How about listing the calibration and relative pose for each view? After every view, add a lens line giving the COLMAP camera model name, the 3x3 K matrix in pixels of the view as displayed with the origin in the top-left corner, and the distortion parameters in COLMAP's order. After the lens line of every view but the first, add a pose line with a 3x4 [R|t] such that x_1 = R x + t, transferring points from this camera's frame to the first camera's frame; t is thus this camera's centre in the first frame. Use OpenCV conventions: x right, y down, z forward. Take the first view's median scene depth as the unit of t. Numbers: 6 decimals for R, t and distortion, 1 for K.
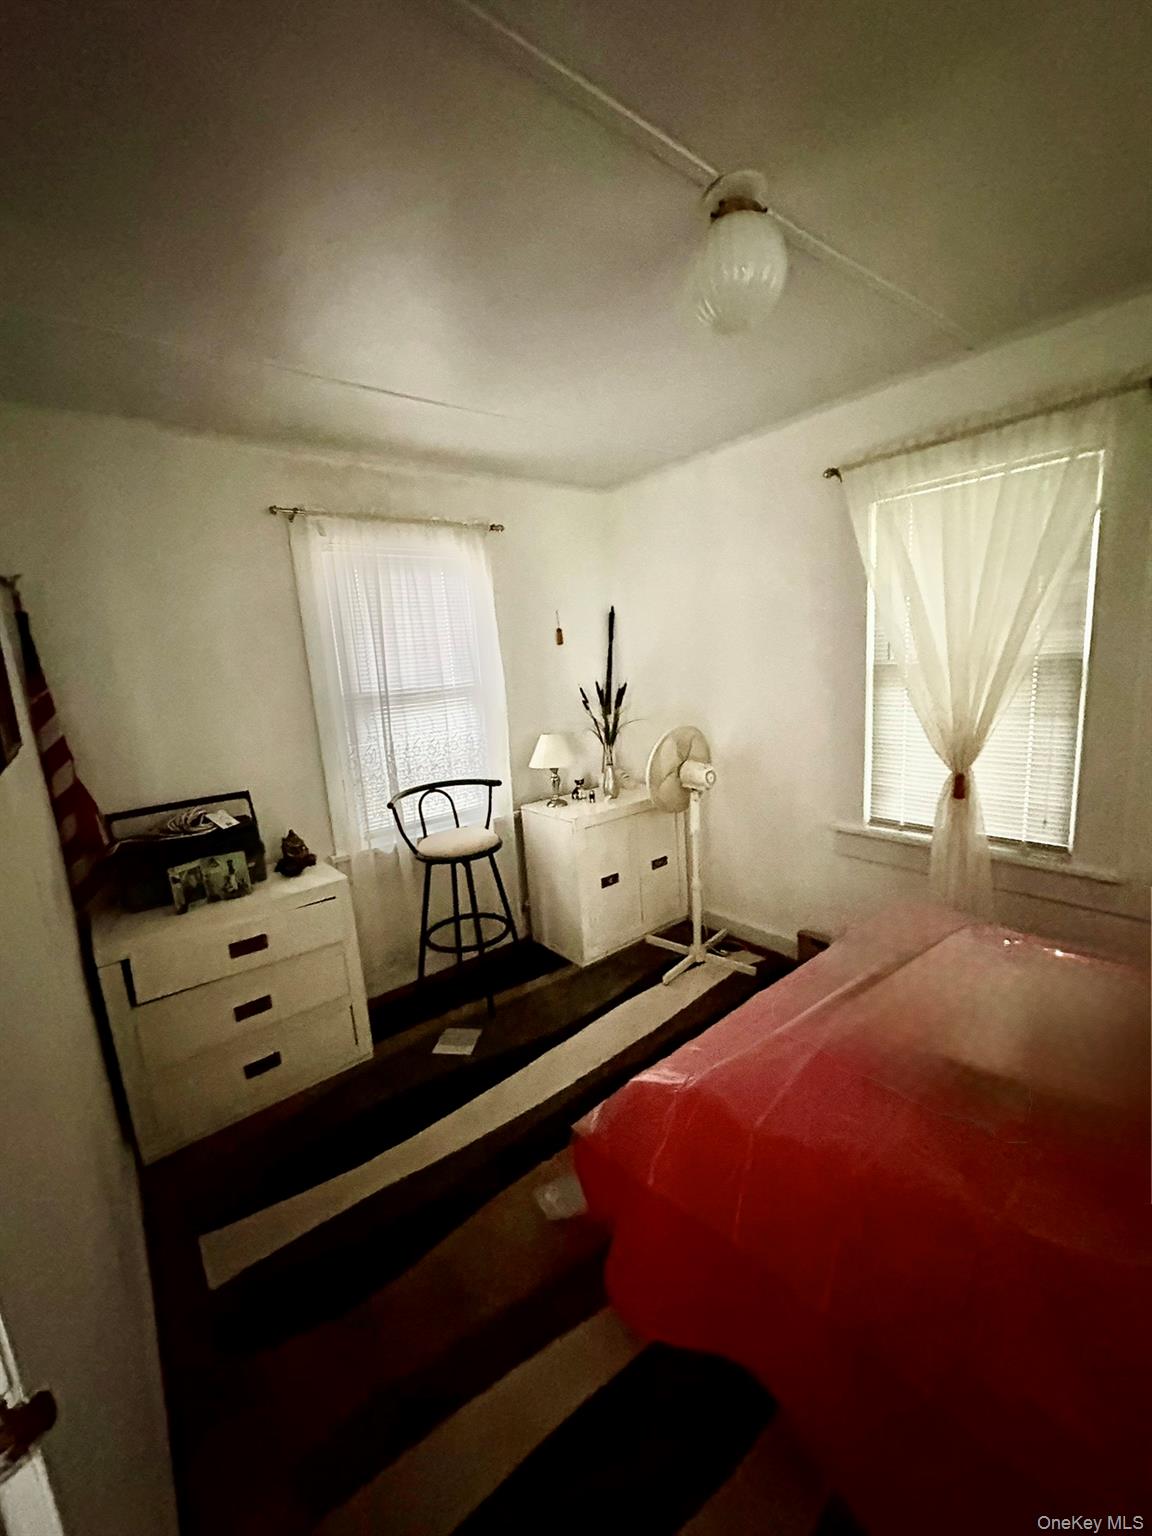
lens RADIAL K [[606.7, 0, 569.6], [0, 606.7, 765.8], [0, 0, 1]] dist [0.000261, 0.000330]
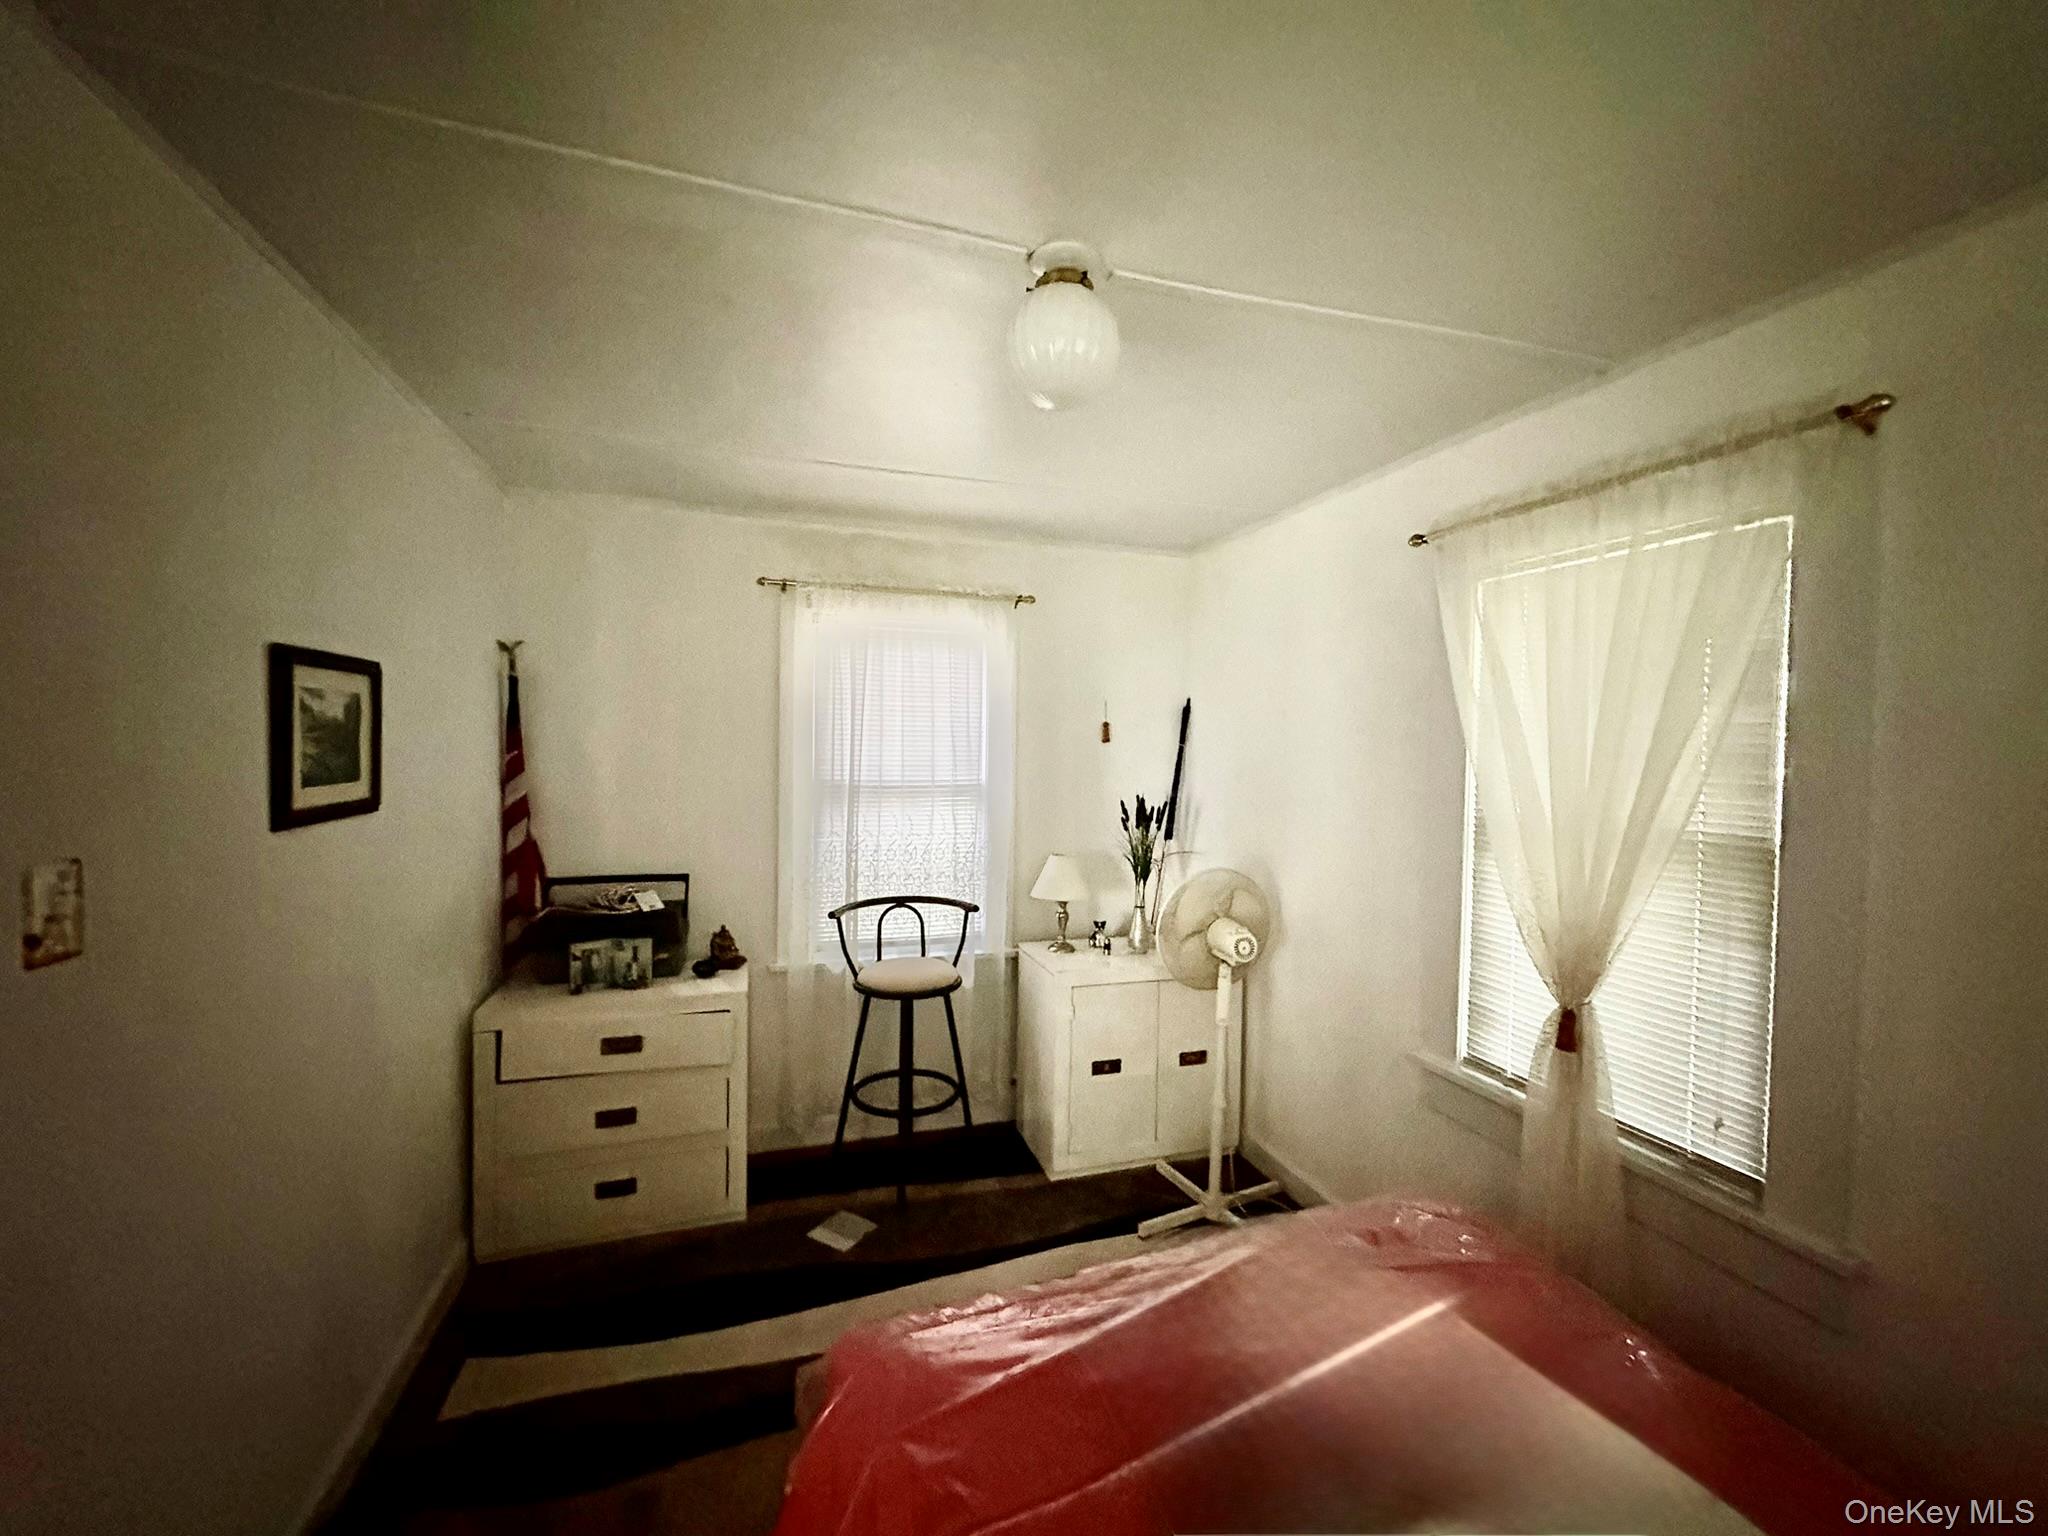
lens RADIAL K [[809.0, 0, 1024.4], [0, 809.0, 766.4], [0, 0, 1]] dist [0.000261, 0.000330]
pose [[0.930129, 0.093294, -0.355185, 0.348923], [-0.142686, 0.983011, -0.115454, -0.048560], [0.338380, 0.158068, 0.927639, 0.013918]]
